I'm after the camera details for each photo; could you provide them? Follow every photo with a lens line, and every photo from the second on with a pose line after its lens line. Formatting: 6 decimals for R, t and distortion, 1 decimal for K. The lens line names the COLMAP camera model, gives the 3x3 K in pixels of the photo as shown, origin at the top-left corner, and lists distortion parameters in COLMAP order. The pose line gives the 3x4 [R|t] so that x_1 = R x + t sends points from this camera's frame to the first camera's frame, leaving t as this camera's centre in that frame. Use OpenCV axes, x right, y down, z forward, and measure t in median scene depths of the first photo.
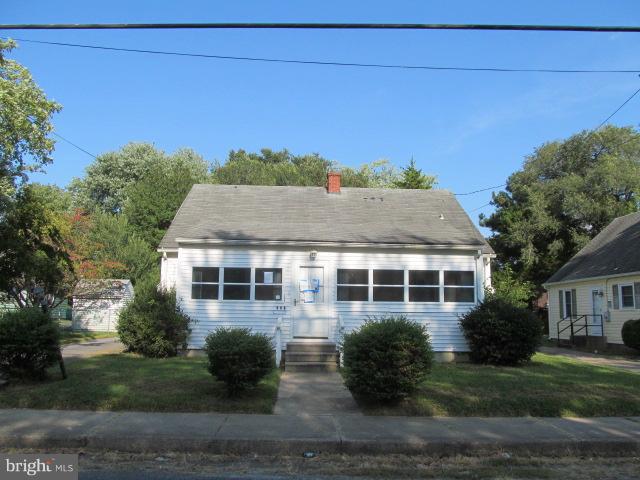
lens RADIAL K [[600.8, 0, 320.0], [0, 600.8, 240.0], [0, 0, 1]] dist [-0.013756, -0.000184]
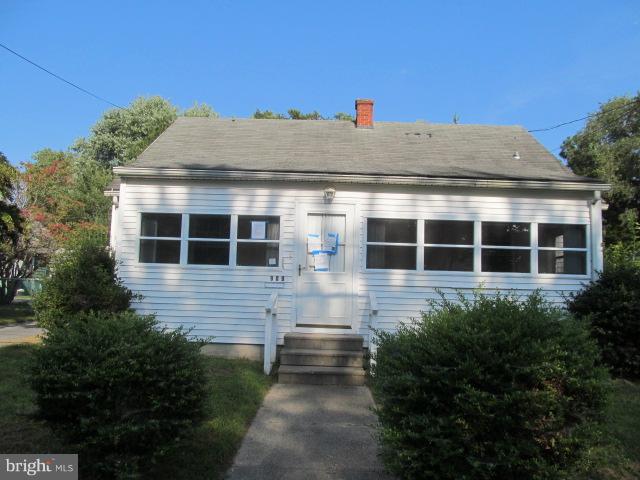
lens RADIAL K [[600.8, 0, 320.0], [0, 600.8, 240.0], [0, 0, 1]] dist [-0.013756, -0.000184]
pose [[0.998571, 0.011990, -0.052087, 0.012226], [-0.010093, 0.999281, 0.036540, 0.048706], [0.052488, -0.035962, 0.997974, 0.369373]]
